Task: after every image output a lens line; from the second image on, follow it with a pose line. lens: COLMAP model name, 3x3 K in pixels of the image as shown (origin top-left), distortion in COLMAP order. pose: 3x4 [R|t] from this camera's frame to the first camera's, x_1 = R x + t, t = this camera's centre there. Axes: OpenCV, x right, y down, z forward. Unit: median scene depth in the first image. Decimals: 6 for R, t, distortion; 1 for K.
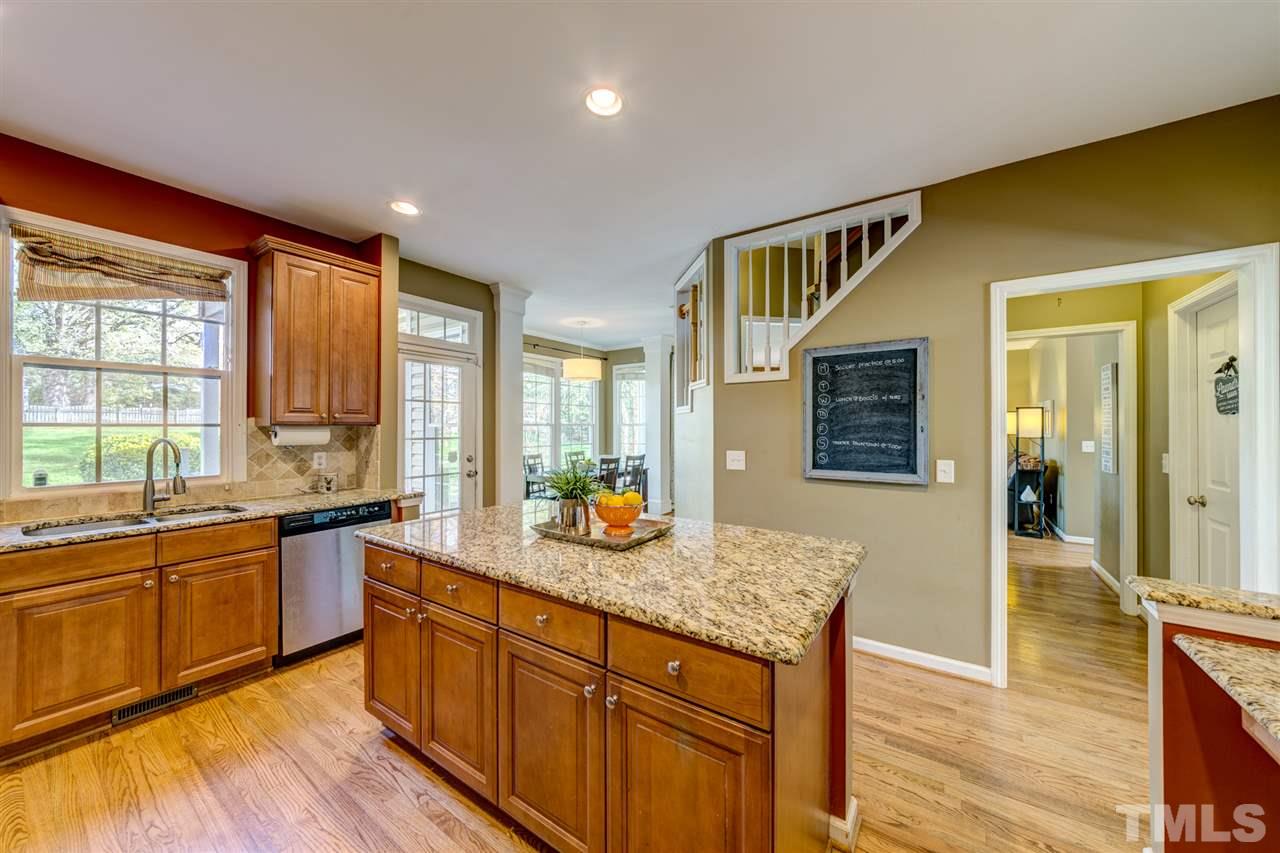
lens RADIAL K [[447.8, 0, 641.9], [0, 447.8, 426.5], [0, 0, 1]] dist [-0.001553, 0.000112]
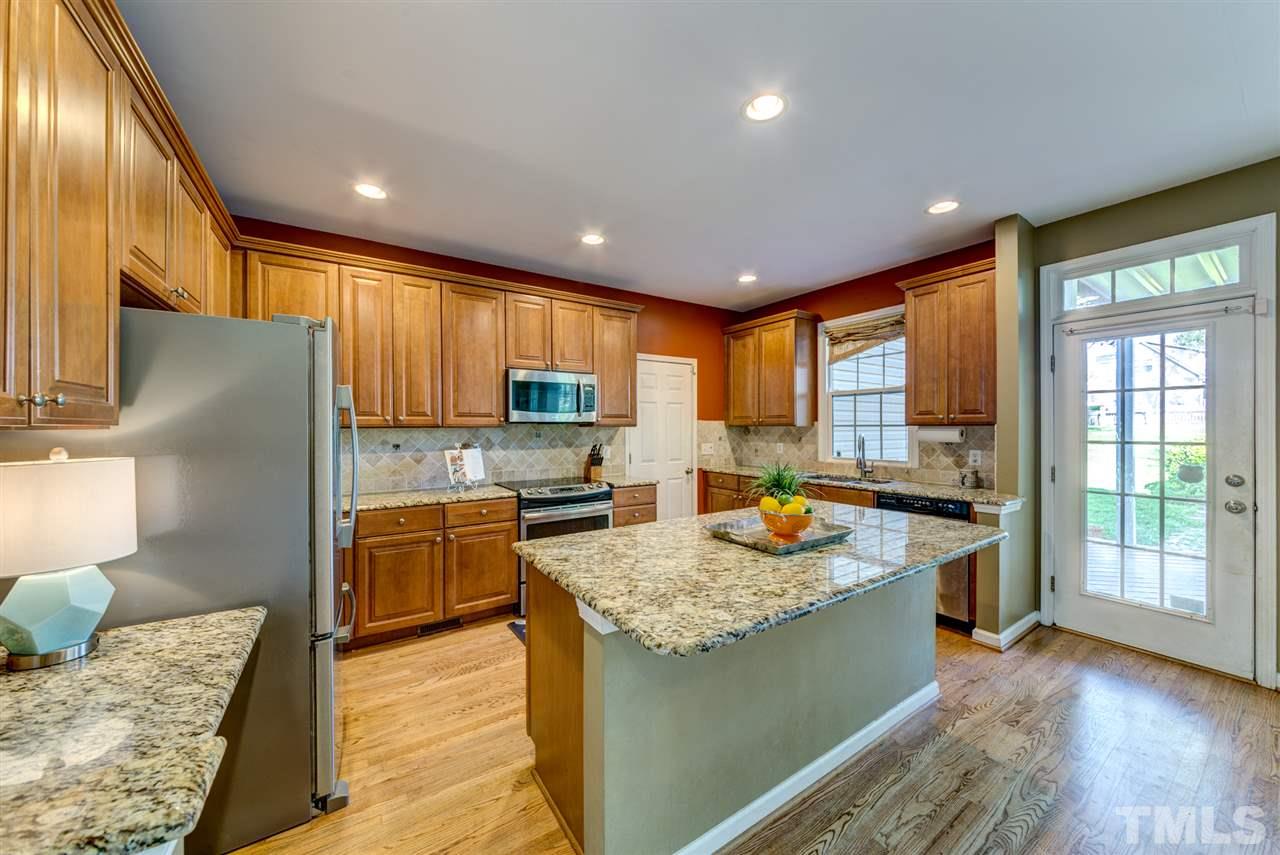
lens RADIAL K [[447.8, 0, 641.9], [0, 447.8, 427.5], [0, 0, 1]] dist [-0.001553, 0.000112]
pose [[-0.375292, 0.002784, -0.926903, 0.675637], [0.004422, 0.999989, 0.001213, -0.001770], [0.926896, -0.003644, -0.375300, 0.784935]]
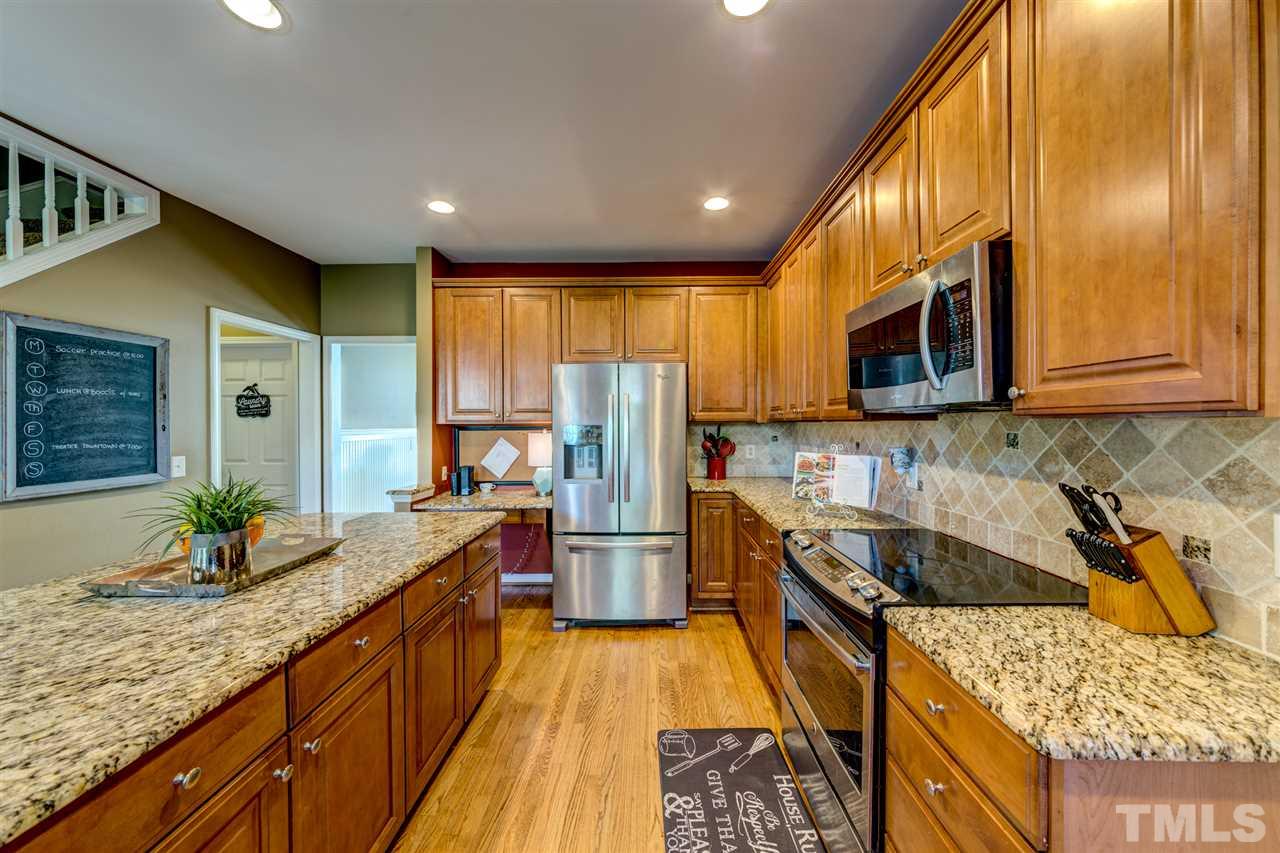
lens RADIAL K [[447.8, 0, 641.9], [0, 447.8, 426.5], [0, 0, 1]] dist [-0.001553, 0.000112]
pose [[-0.544812, -0.002796, 0.838554, -0.781222], [0.003649, 0.999977, 0.005706, 0.000926], [-0.838550, 0.006169, -0.544789, 0.608677]]
